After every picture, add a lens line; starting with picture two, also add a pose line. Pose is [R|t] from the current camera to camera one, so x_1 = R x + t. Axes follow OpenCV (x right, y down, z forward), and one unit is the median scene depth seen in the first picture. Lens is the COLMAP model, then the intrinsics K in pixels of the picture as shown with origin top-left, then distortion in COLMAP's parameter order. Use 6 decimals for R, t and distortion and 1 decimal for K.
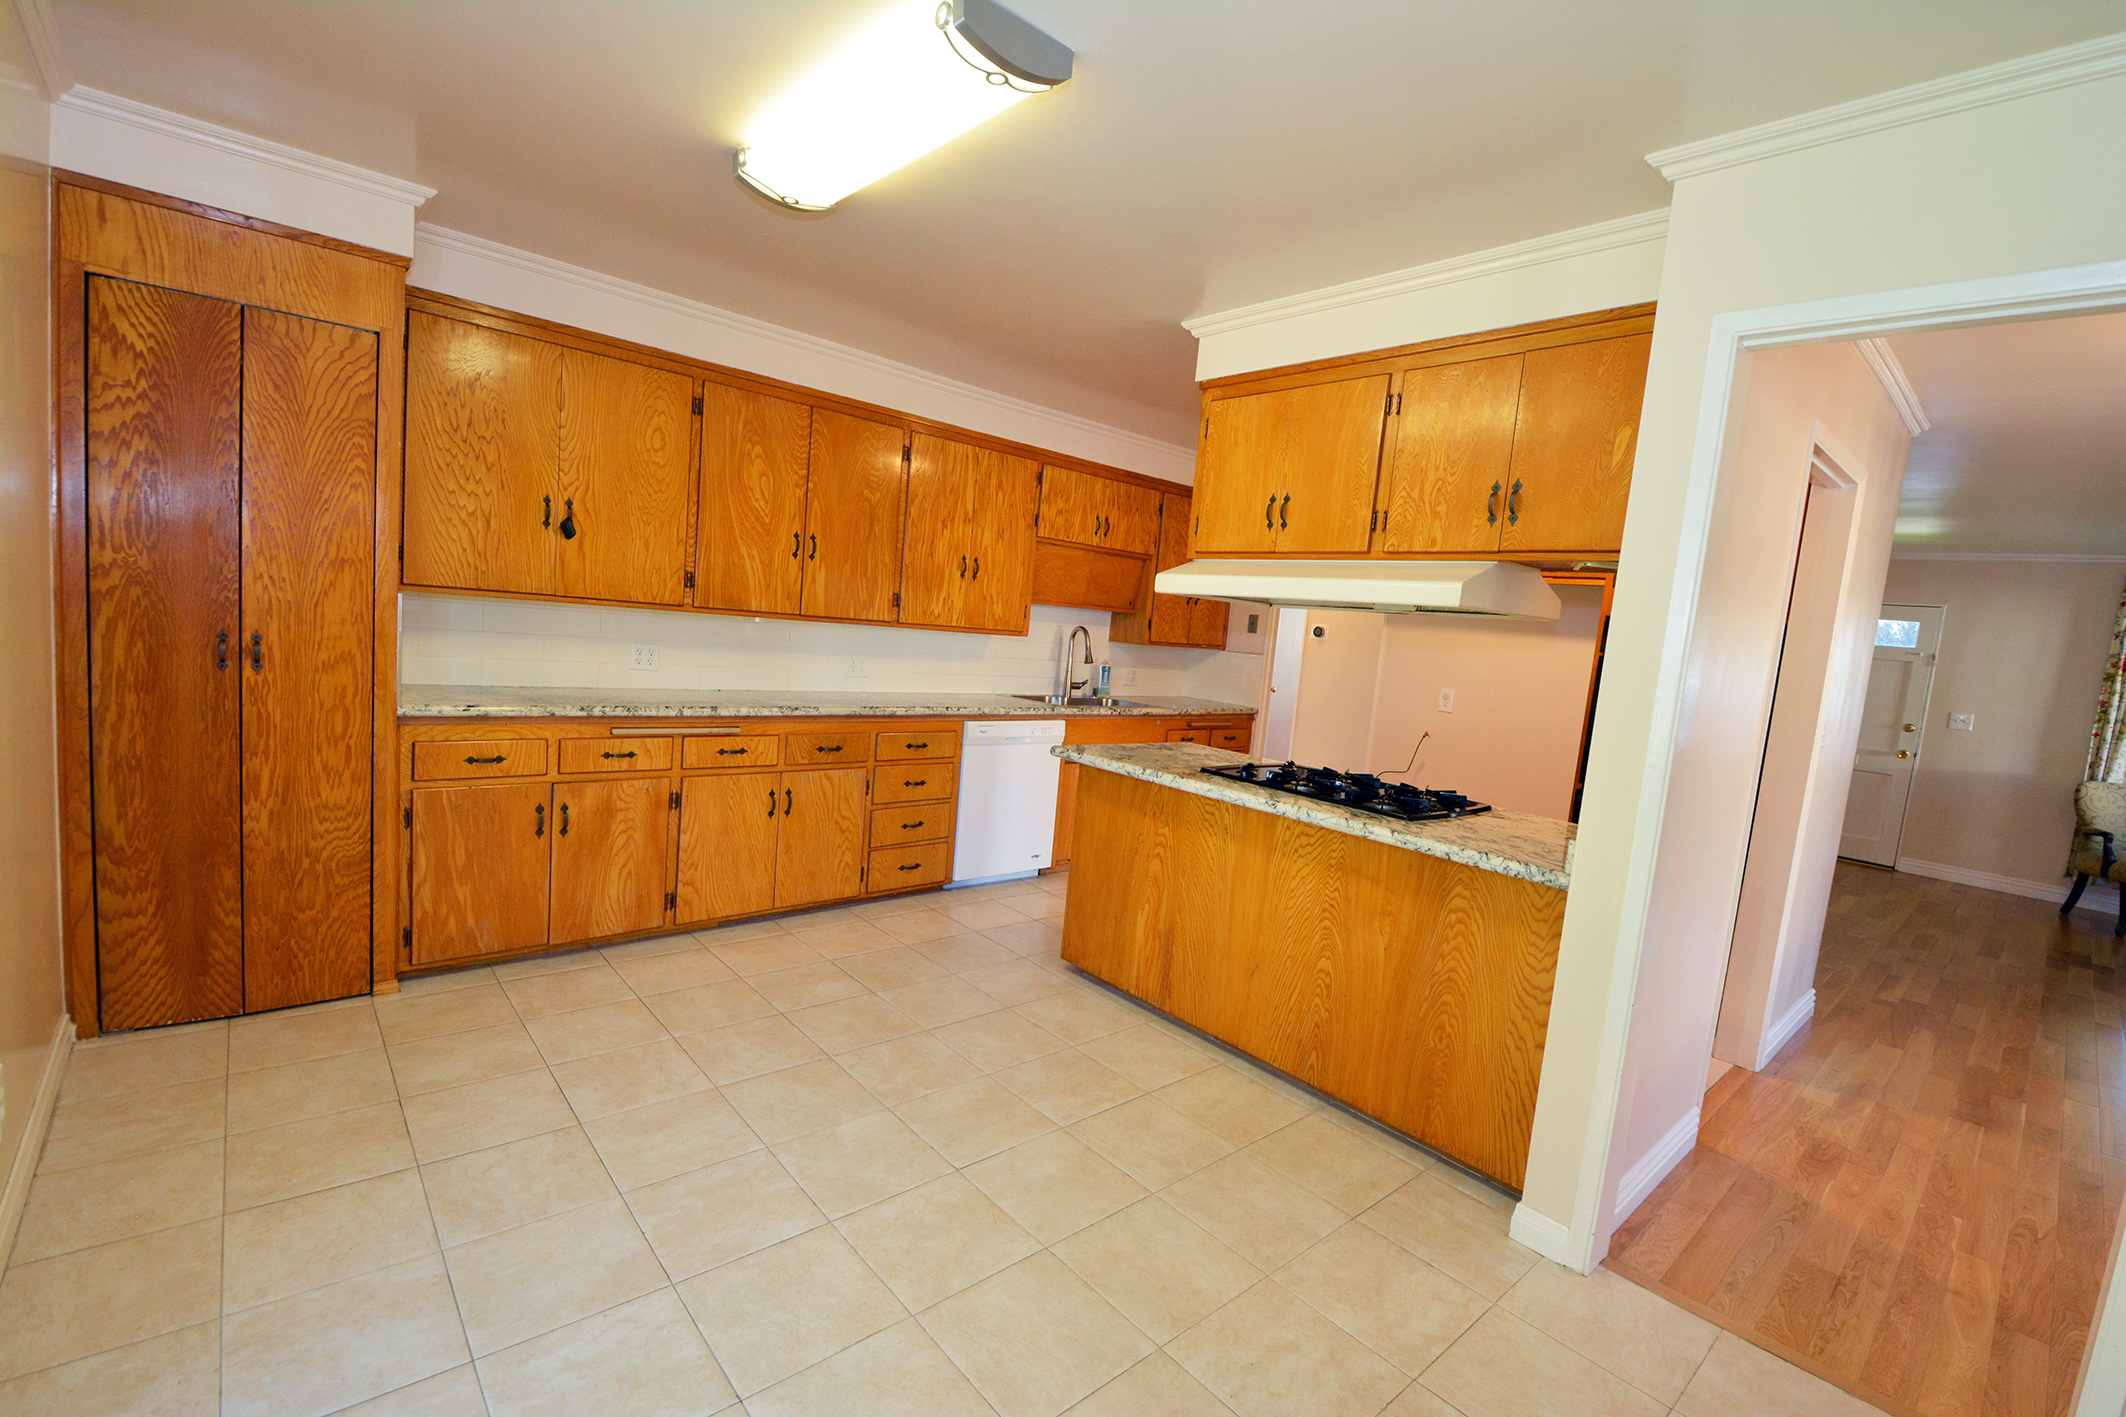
lens RADIAL K [[919.0, 0, 1071.1], [0, 919.0, 717.3], [0, 0, 1]] dist [0.011776, -0.017953]
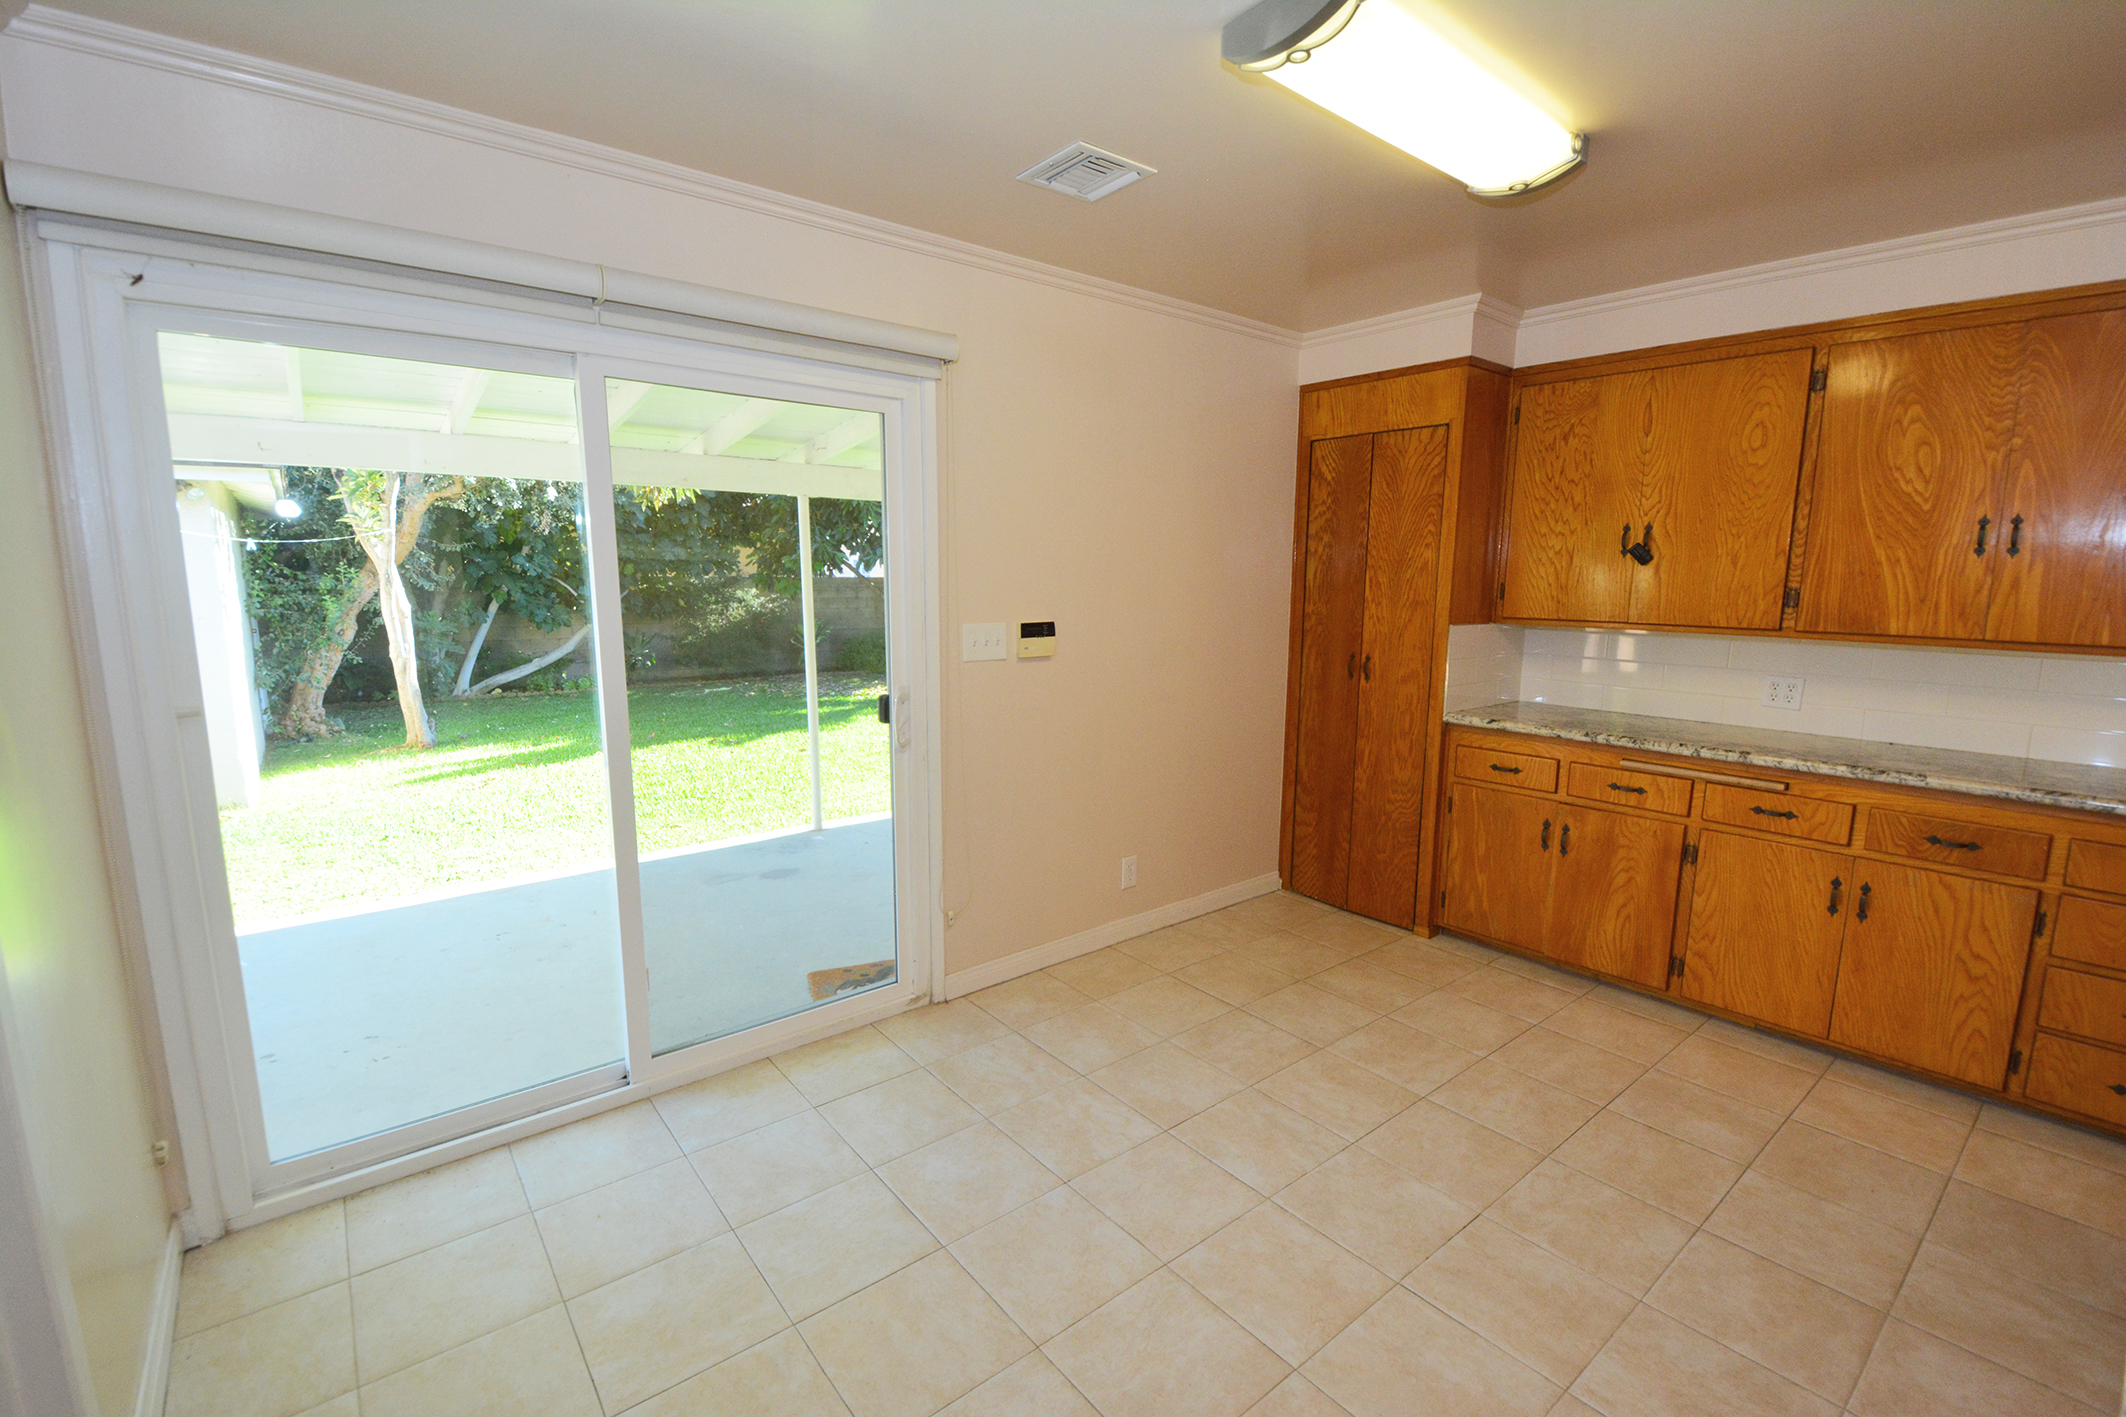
lens RADIAL K [[919.0, 0, 1071.1], [0, 919.0, 717.3], [0, 0, 1]] dist [0.011776, -0.017953]
pose [[-0.036672, 0.065965, -0.997148, 0.541337], [-0.115694, 0.990829, 0.069802, -0.036209], [0.992608, 0.117924, -0.028704, 0.517994]]
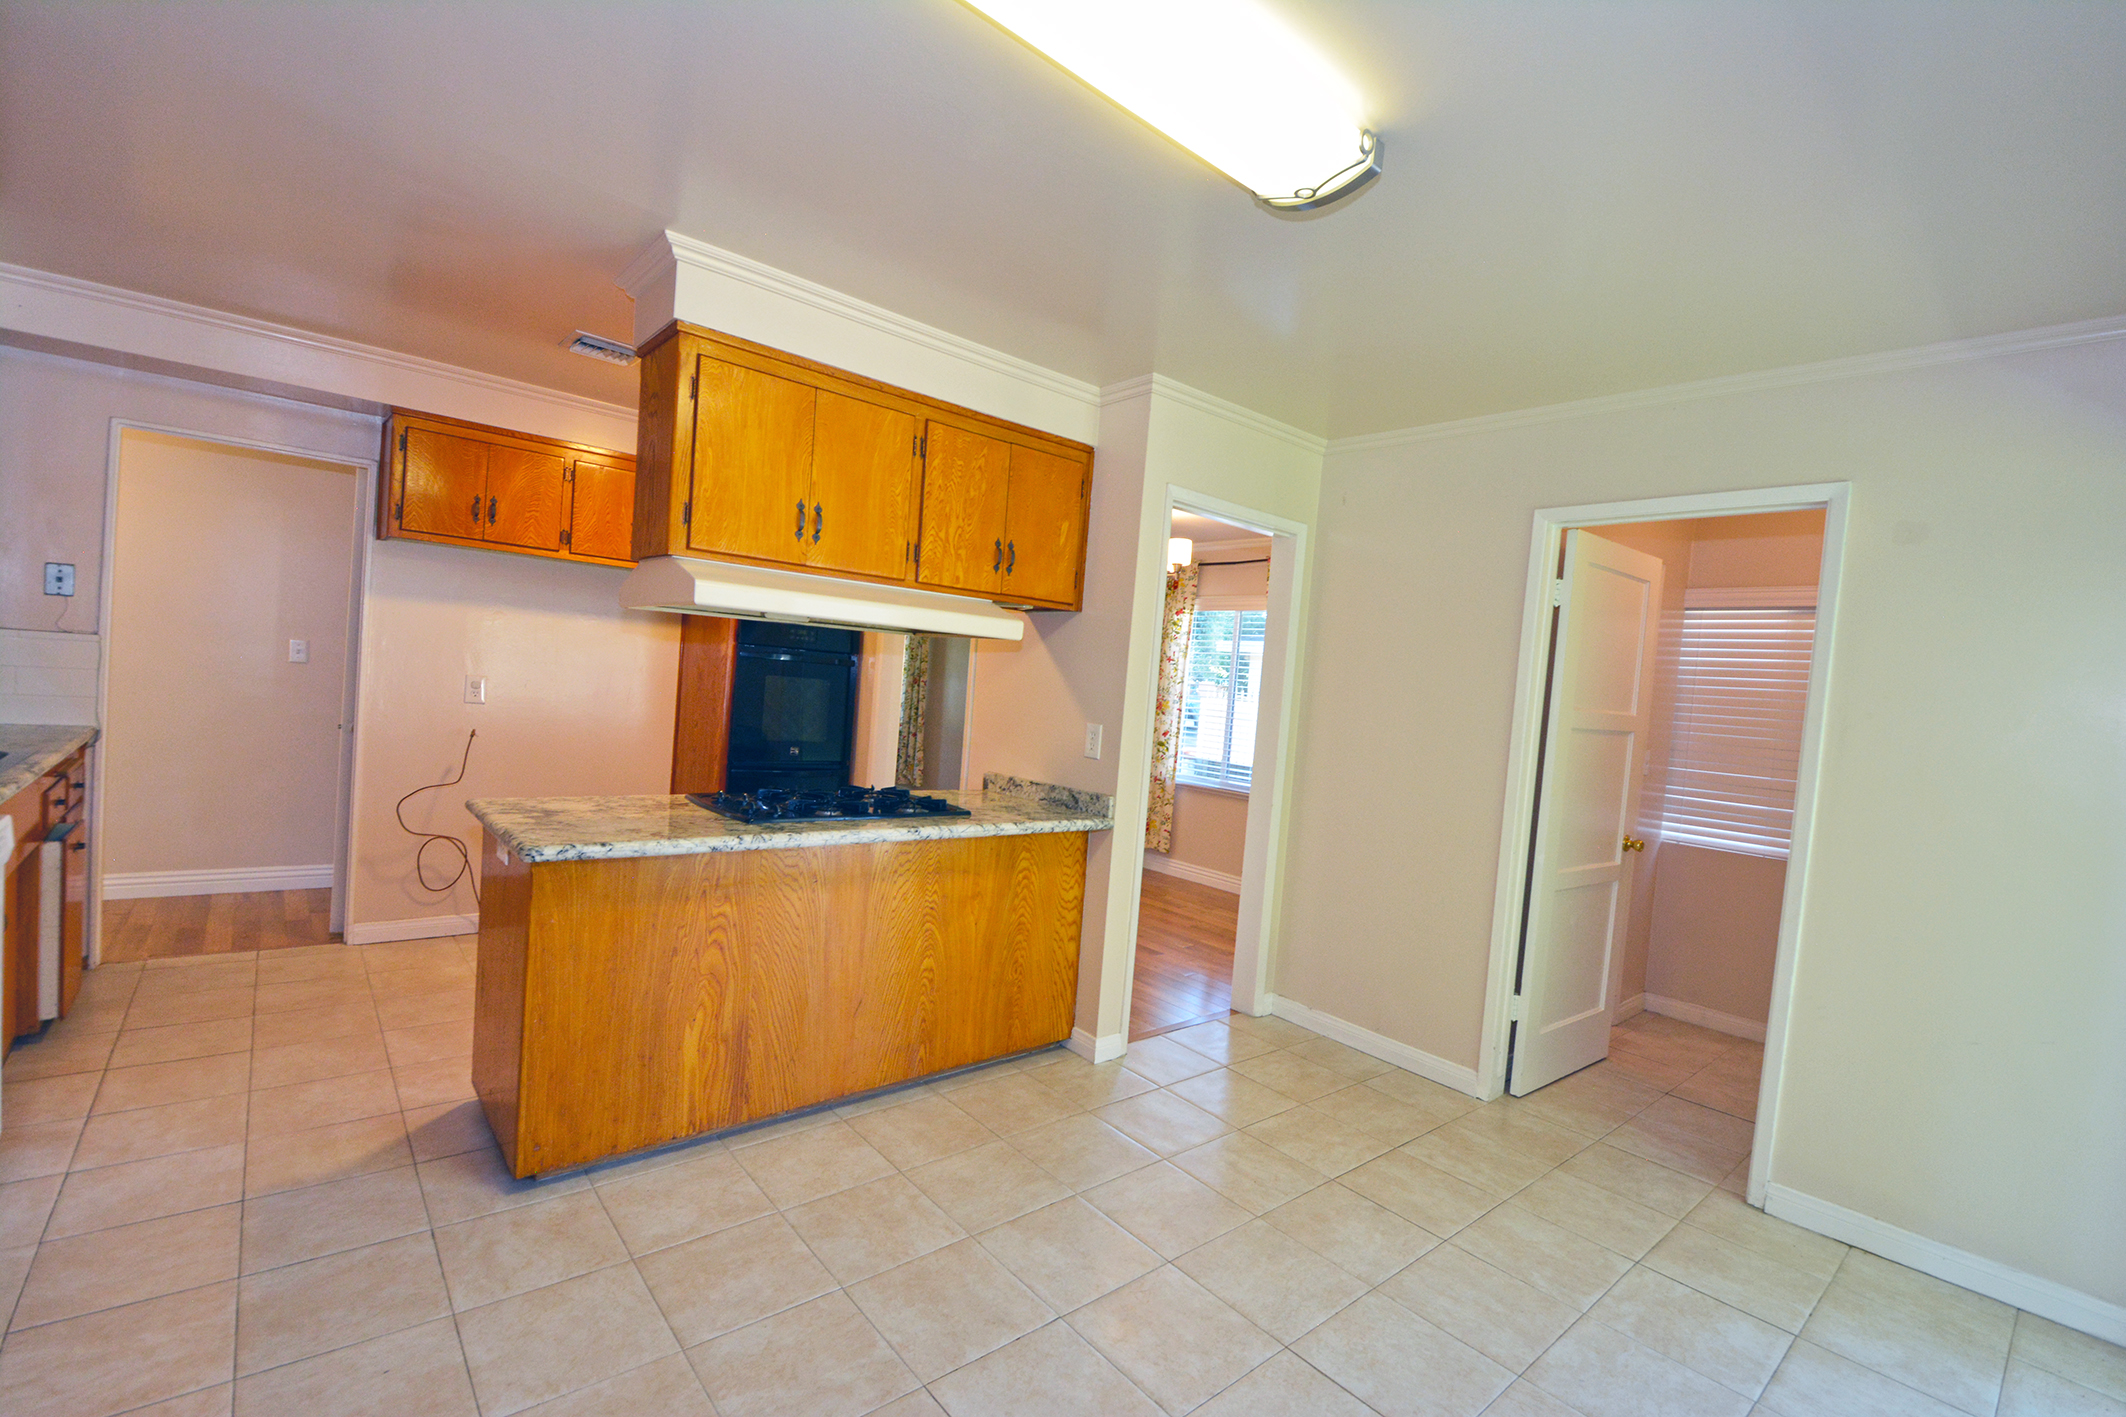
lens RADIAL K [[919.0, 0, 1071.1], [0, 919.0, 717.3], [0, 0, 1]] dist [0.011776, -0.017953]
pose [[0.023693, -0.124450, 0.991943, -0.715229], [0.026682, 0.991947, 0.123813, -0.140982], [-0.999363, 0.023533, 0.026823, 0.741124]]
